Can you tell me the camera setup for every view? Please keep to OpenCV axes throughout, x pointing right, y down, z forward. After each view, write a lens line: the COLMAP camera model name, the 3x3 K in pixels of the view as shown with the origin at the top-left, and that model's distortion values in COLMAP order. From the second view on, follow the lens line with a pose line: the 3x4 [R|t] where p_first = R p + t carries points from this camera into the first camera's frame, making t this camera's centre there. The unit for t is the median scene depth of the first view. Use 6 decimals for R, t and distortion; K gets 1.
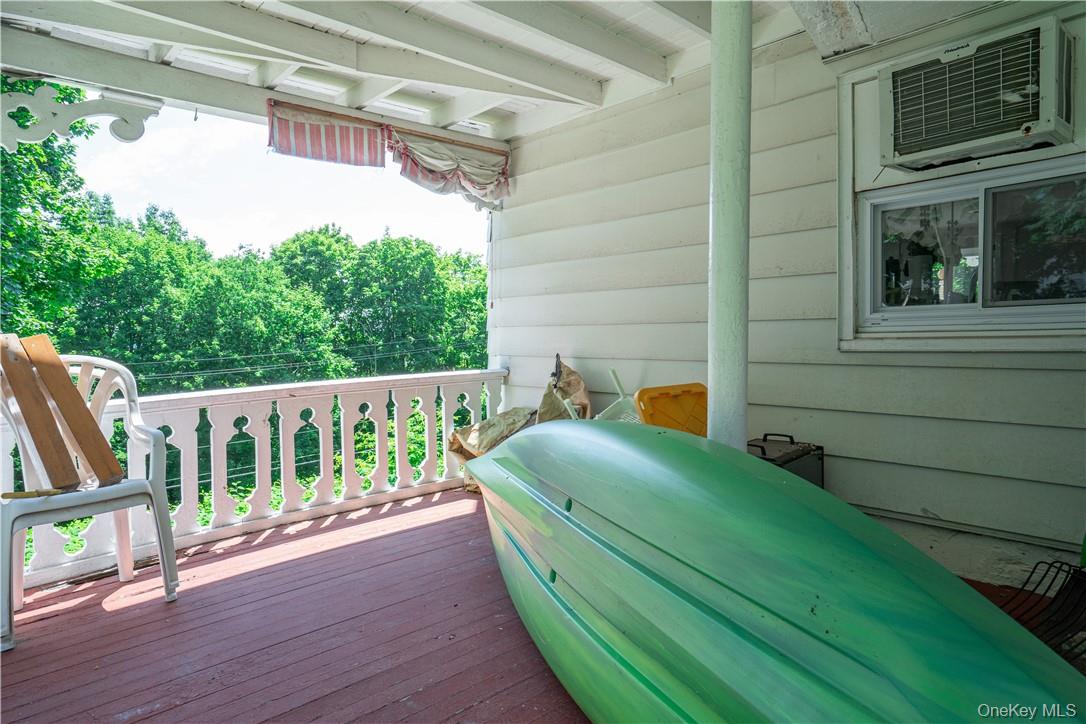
lens RADIAL K [[627.0, 0, 543.0], [0, 627.0, 362.0], [0, 0, 1]] dist [0.014851, 0.001358]
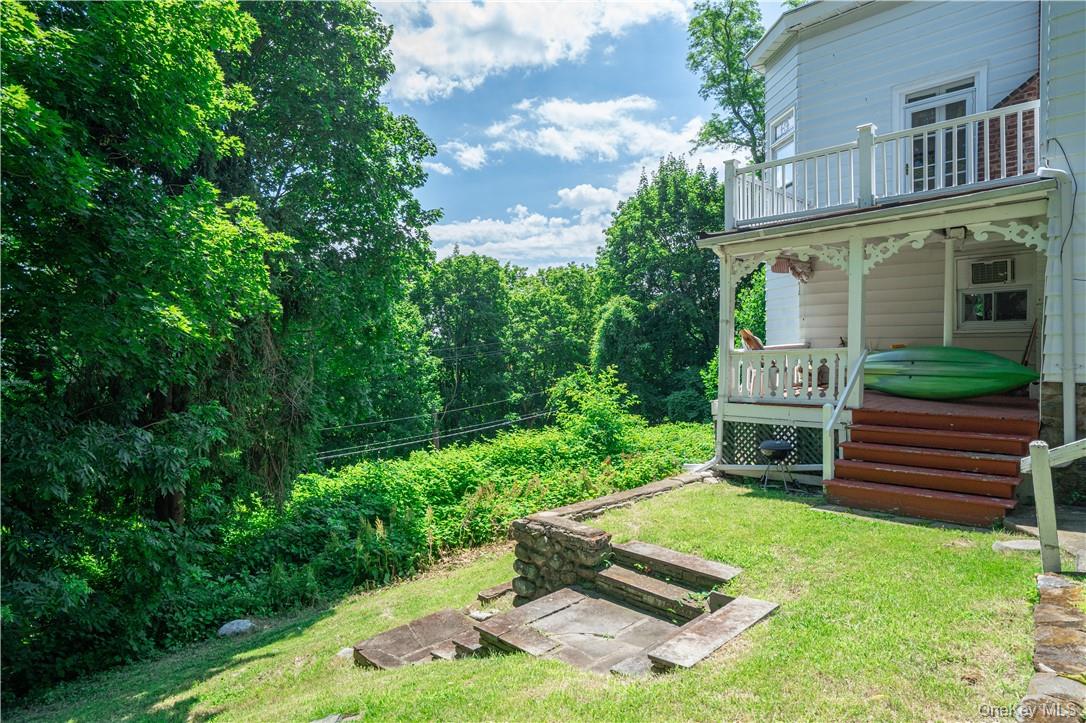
lens RADIAL K [[617.5, 0, 543.0], [0, 617.5, 361.5], [0, 0, 1]] dist [-0.017893, 0.028220]
pose [[0.999332, -0.005352, 0.036151, -0.144096], [0.005583, 0.999965, -0.006291, 0.010864], [-0.036116, 0.006489, 0.999327, -0.175338]]
